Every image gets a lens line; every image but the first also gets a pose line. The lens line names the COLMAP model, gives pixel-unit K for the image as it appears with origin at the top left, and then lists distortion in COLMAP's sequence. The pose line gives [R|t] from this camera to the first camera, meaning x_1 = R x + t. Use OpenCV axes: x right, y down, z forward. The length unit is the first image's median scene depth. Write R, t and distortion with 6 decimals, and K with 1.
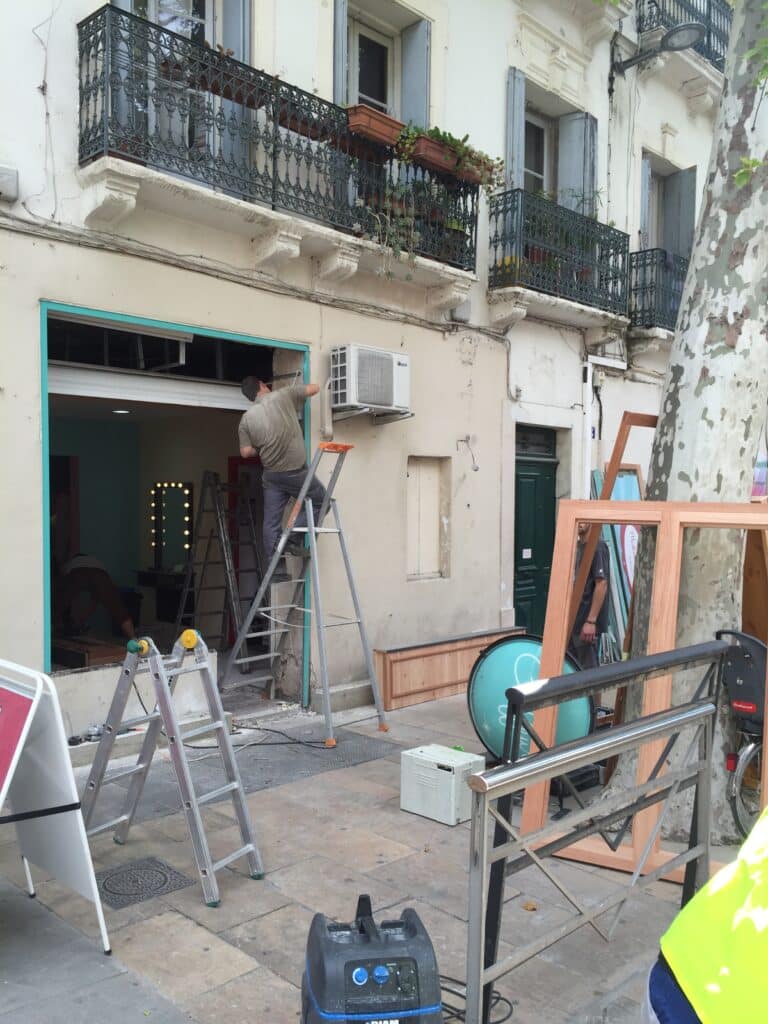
lens RADIAL K [[883.1, 0, 384.0], [0, 883.1, 512.0], [0, 0, 1]] dist [0.059750, -0.087077]
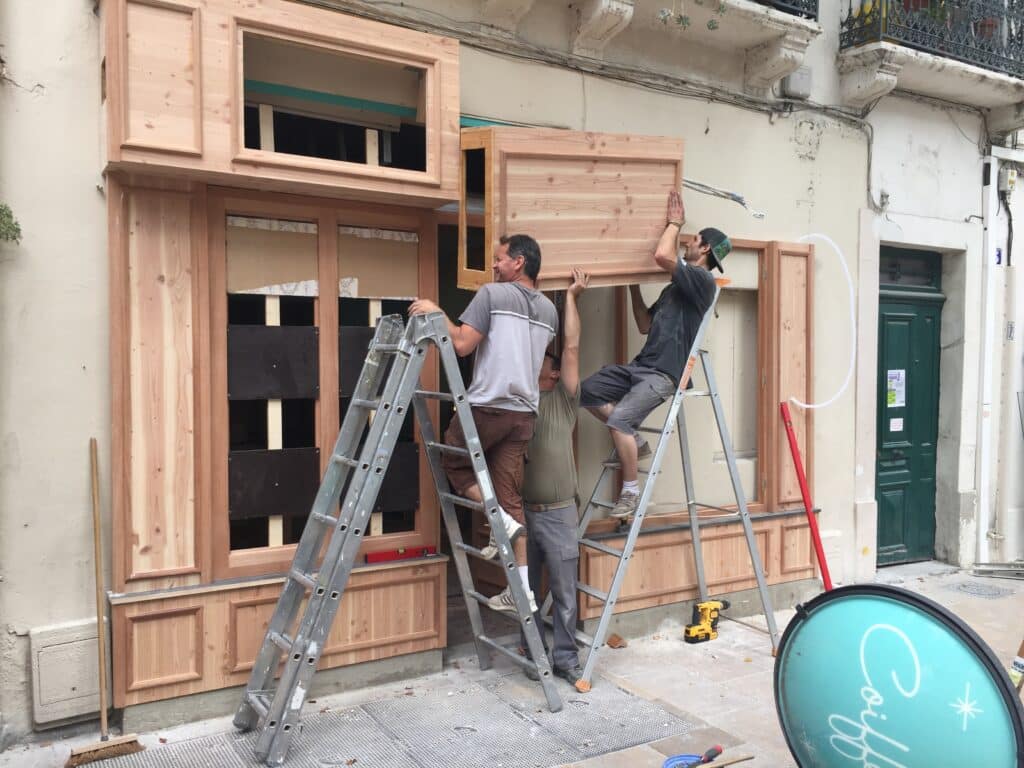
lens RADIAL K [[868.1, 0, 510.3], [0, 868.1, 388.4], [0, 0, 1]] dist [0.059356, -0.082431]
pose [[0.966455, 0.003236, -0.256817, 0.042748], [0.000455, 0.999897, 0.014313, 0.007315], [0.256837, -0.013950, 0.966354, 0.241671]]
